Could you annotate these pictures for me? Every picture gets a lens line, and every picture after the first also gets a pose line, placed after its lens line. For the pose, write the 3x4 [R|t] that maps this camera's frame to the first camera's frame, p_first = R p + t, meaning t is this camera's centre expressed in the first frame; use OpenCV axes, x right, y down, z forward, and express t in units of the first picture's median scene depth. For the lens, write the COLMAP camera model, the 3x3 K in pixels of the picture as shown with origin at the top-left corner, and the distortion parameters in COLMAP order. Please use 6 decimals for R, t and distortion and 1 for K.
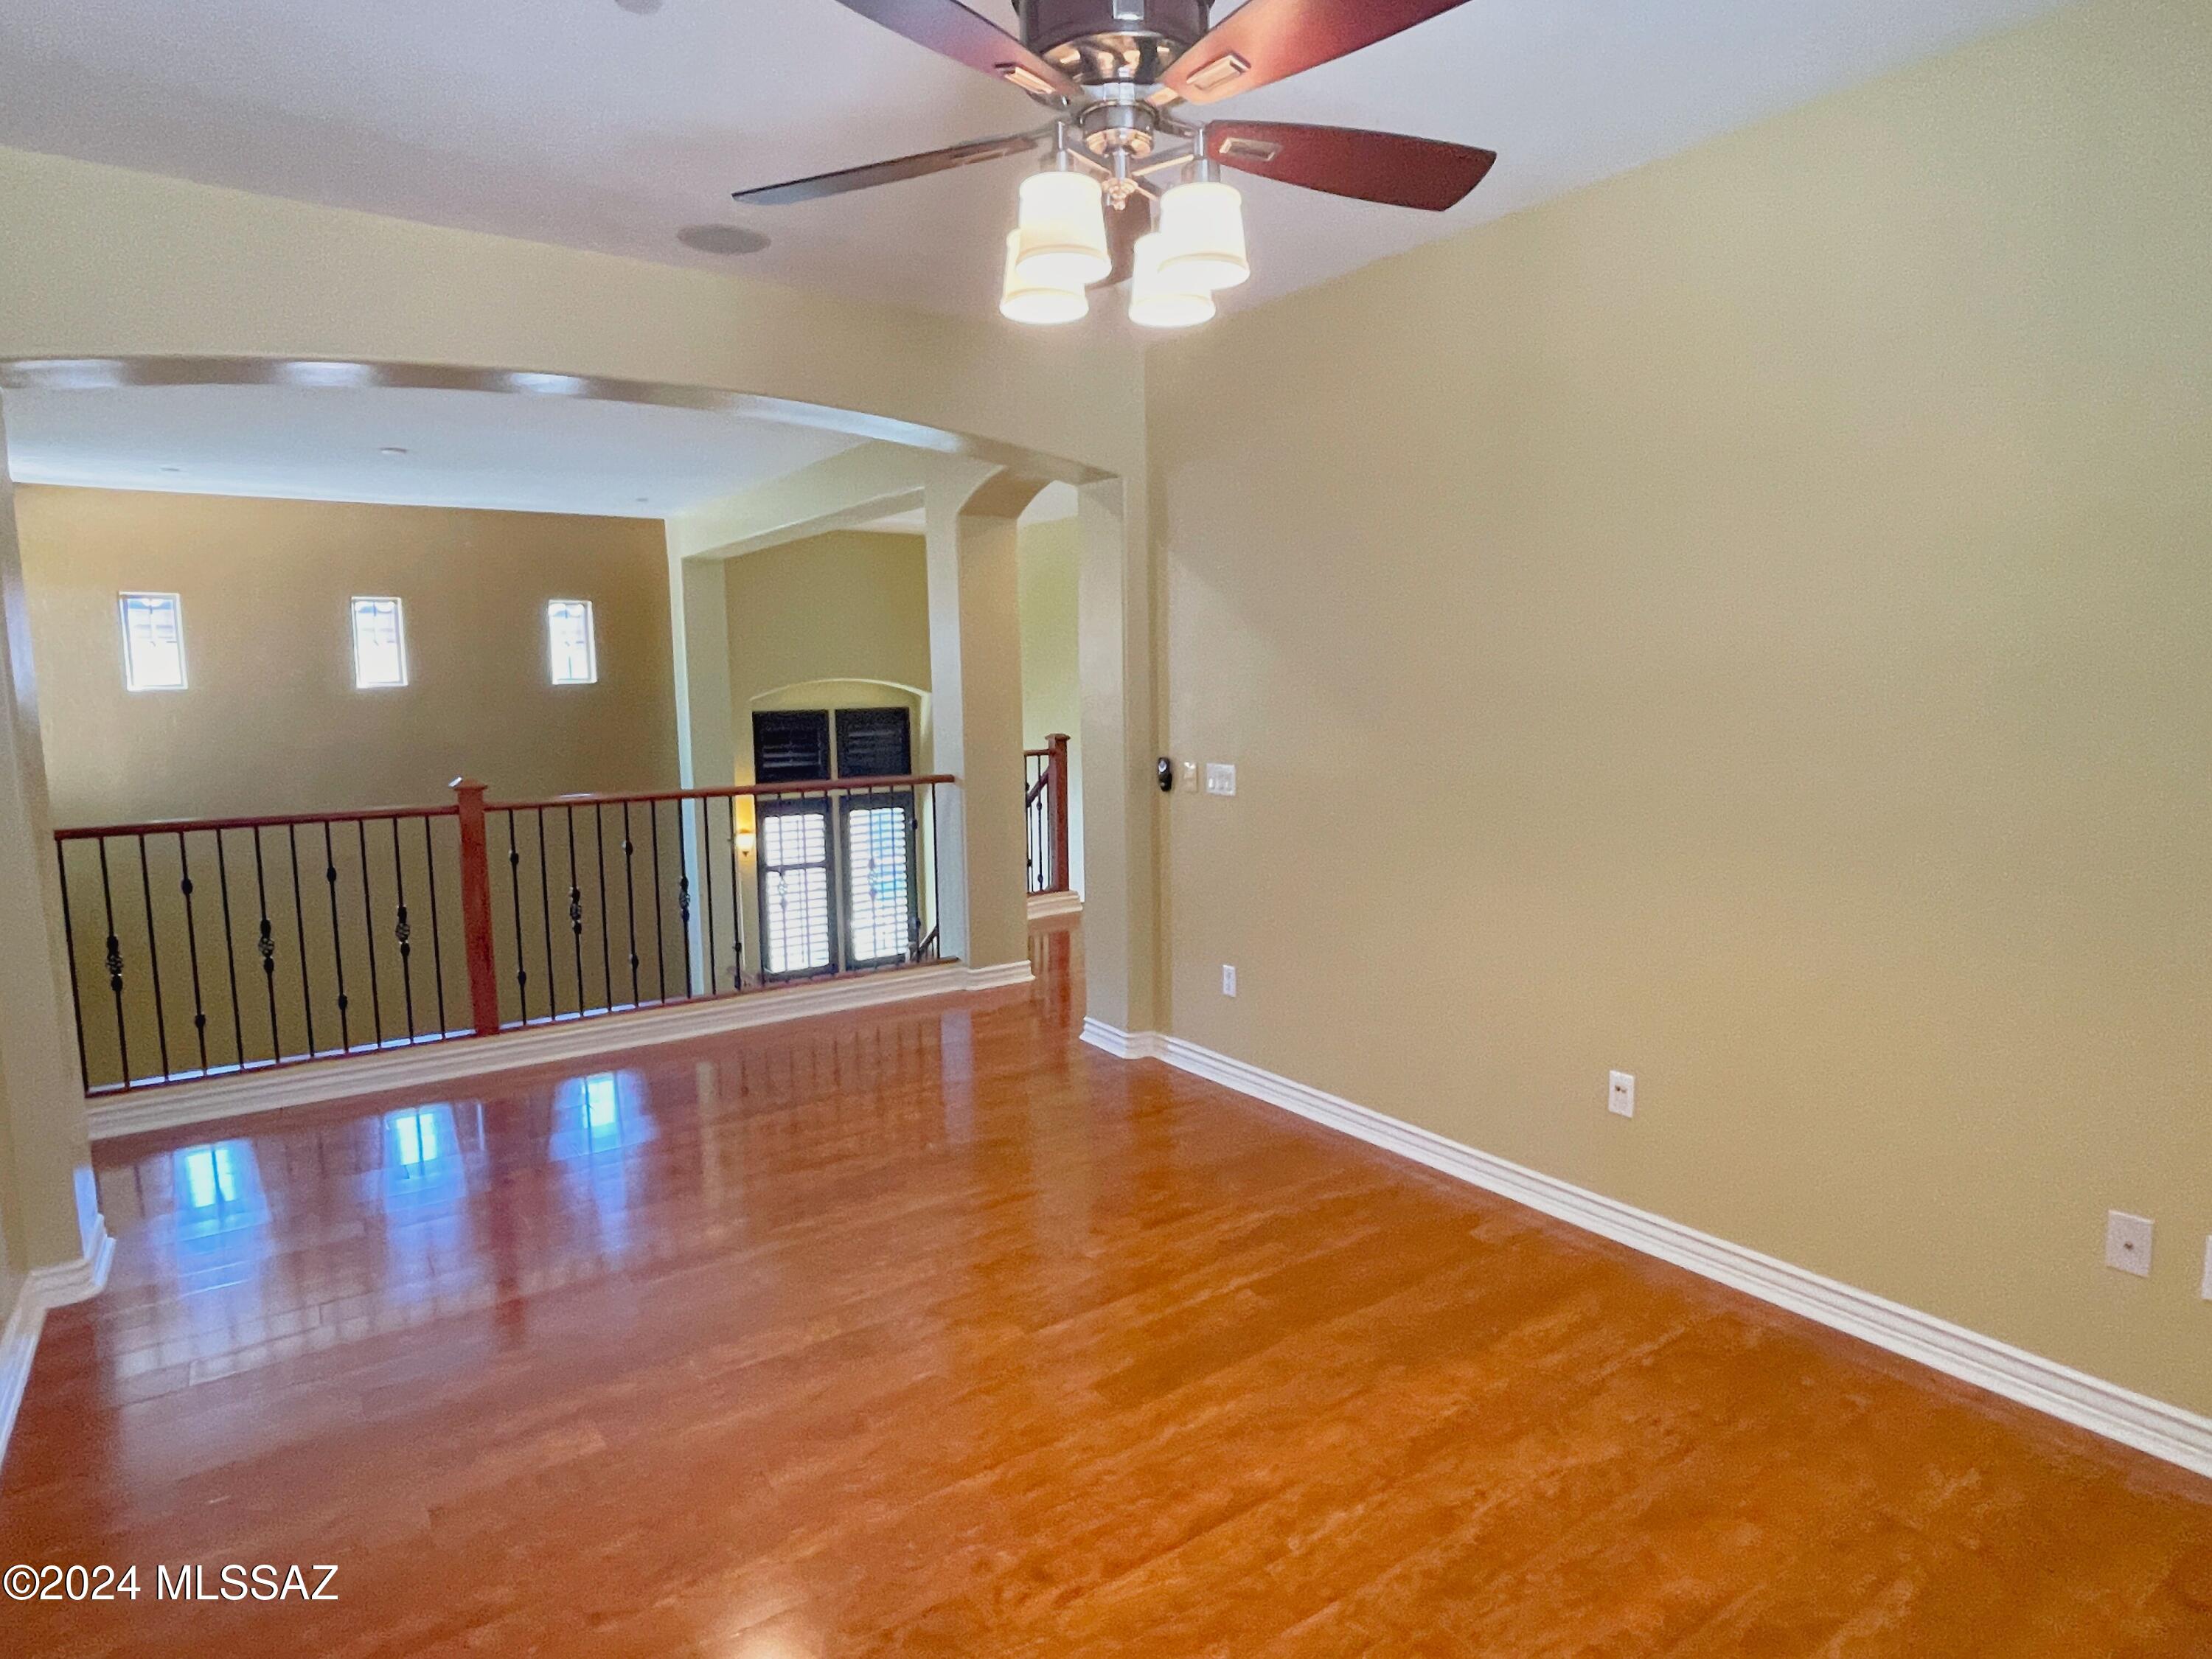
lens RADIAL K [[1228.7, 0, 1106.0], [0, 1228.7, 829.5], [0, 0, 1]] dist [0.024957, 0.000110]
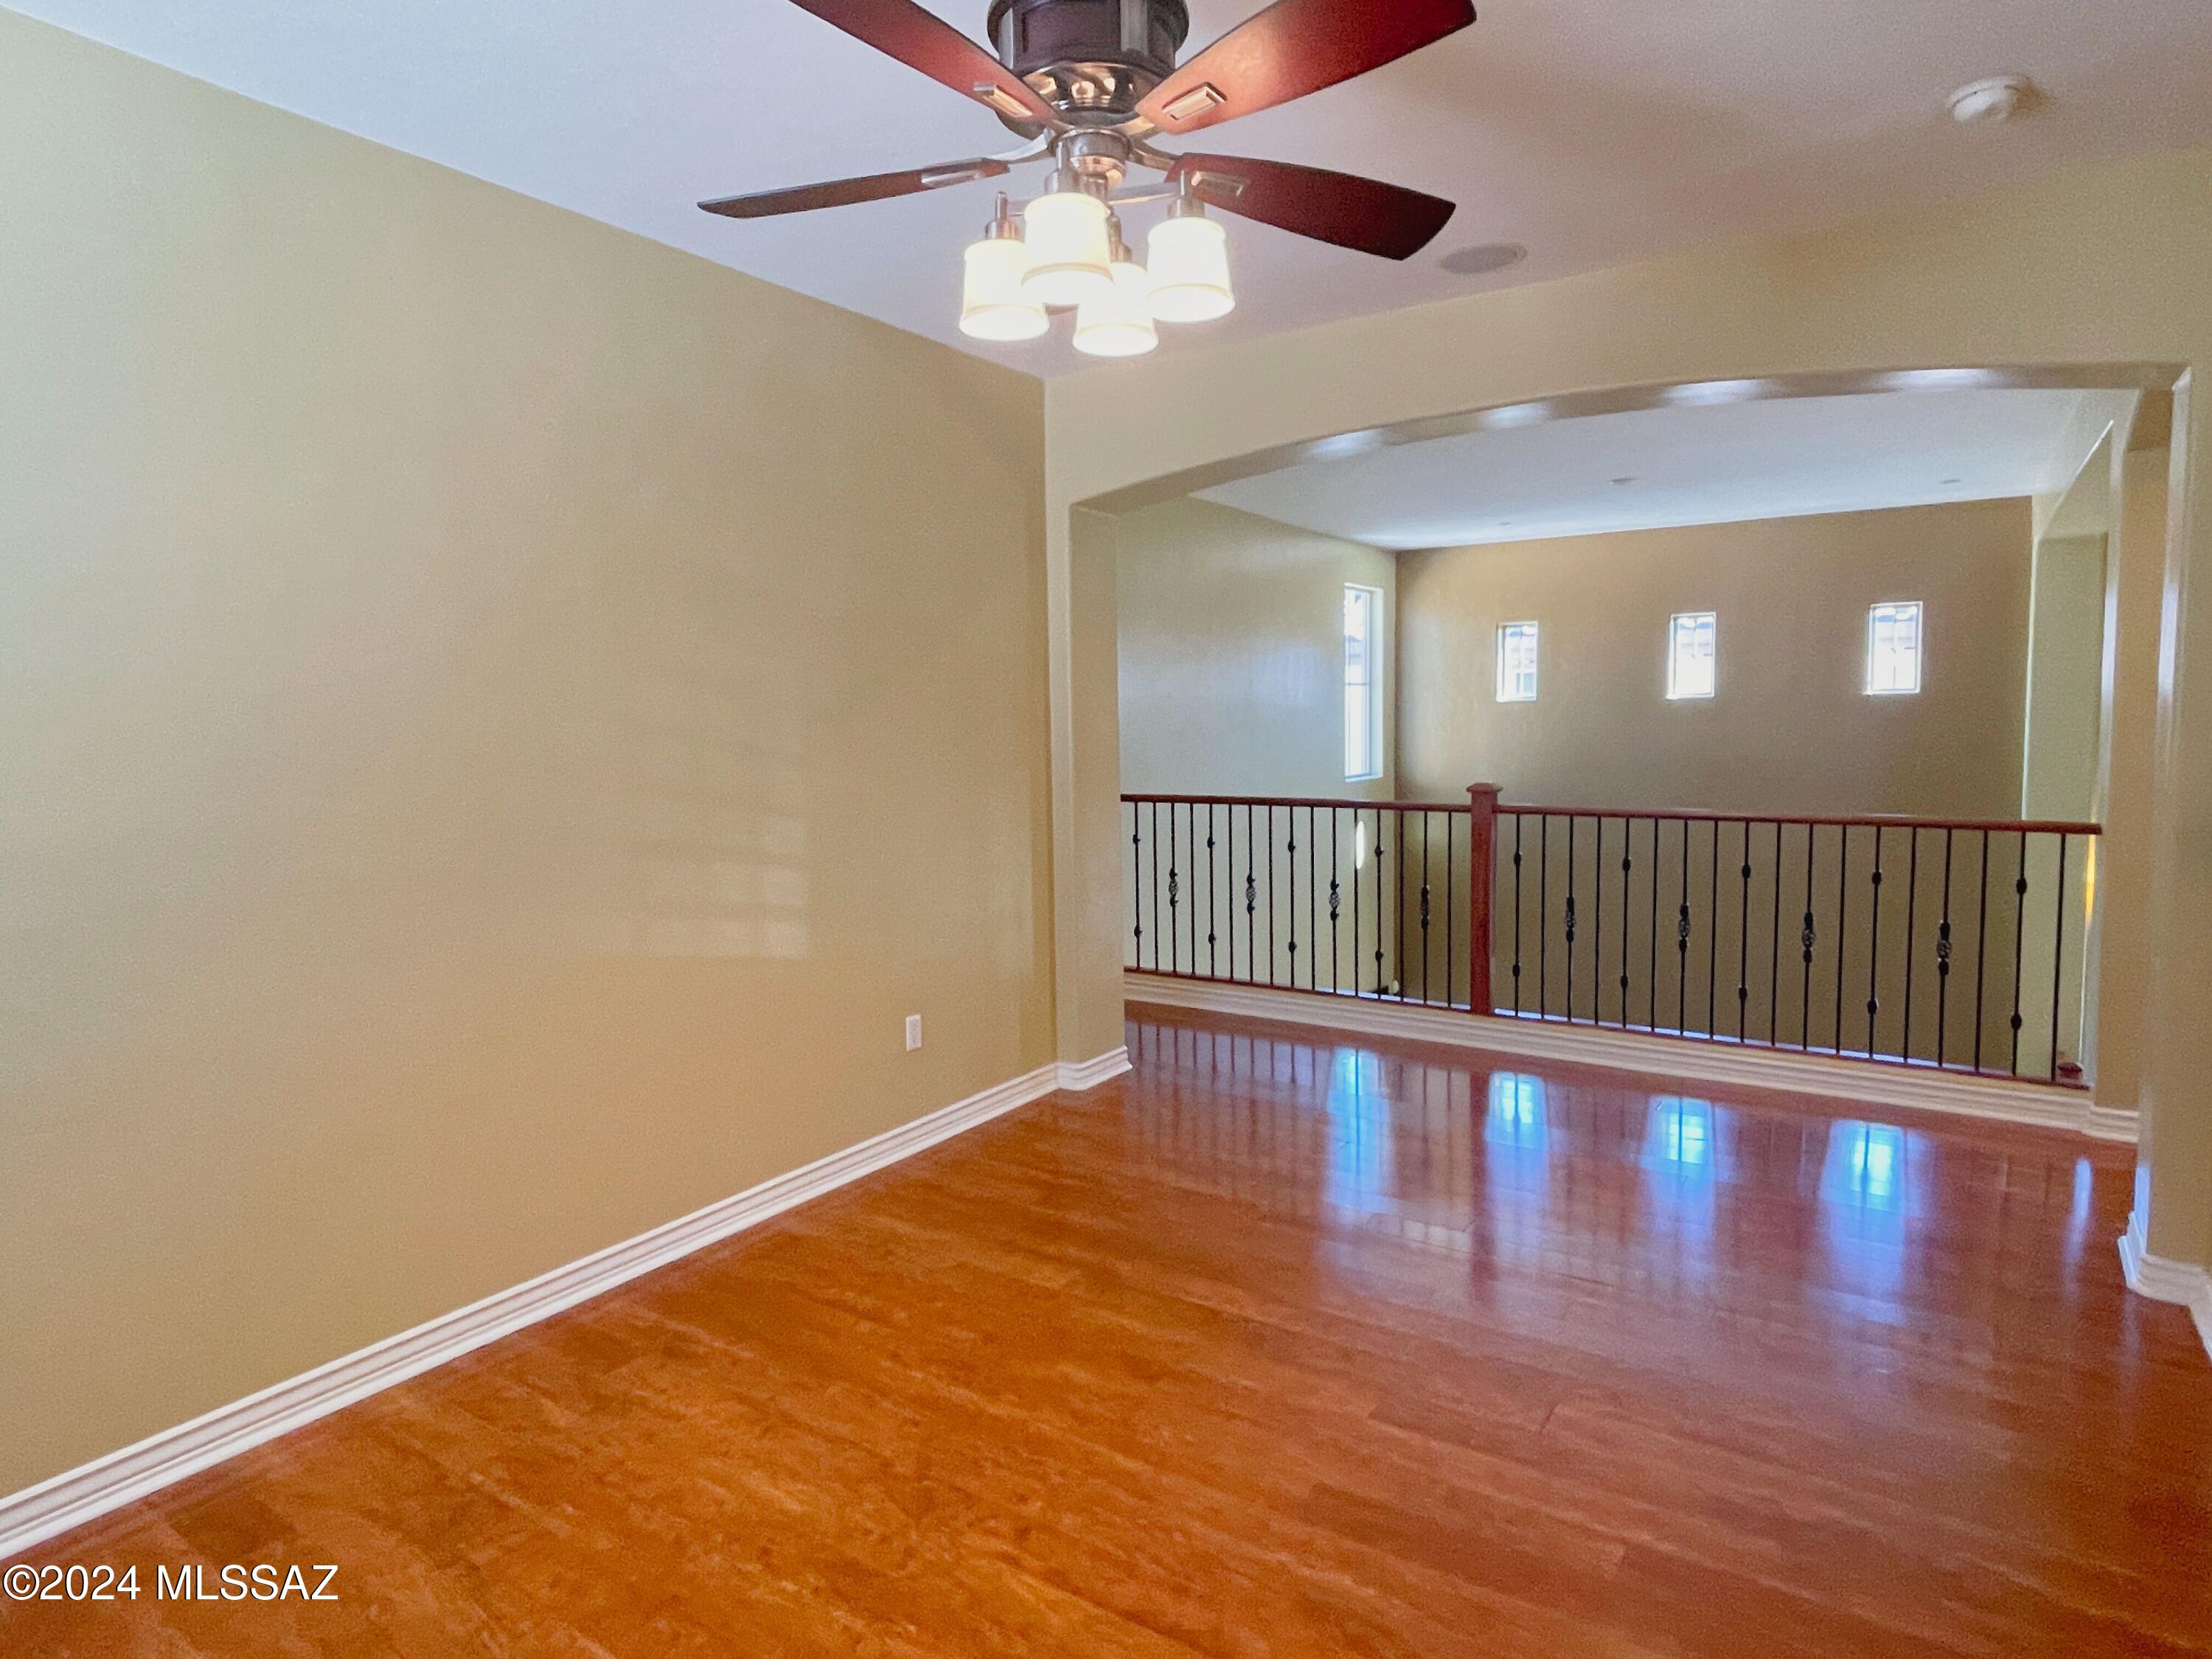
lens RADIAL K [[1231.0, 0, 1105.9], [0, 1231.0, 791.7], [0, 0, 1]] dist [0.004444, 0.001757]
pose [[0.395004, 0.073585, -0.915728, 0.218057], [-0.104208, 0.993942, 0.034920, -0.020916], [0.912750, 0.081632, 0.400279, 0.138814]]
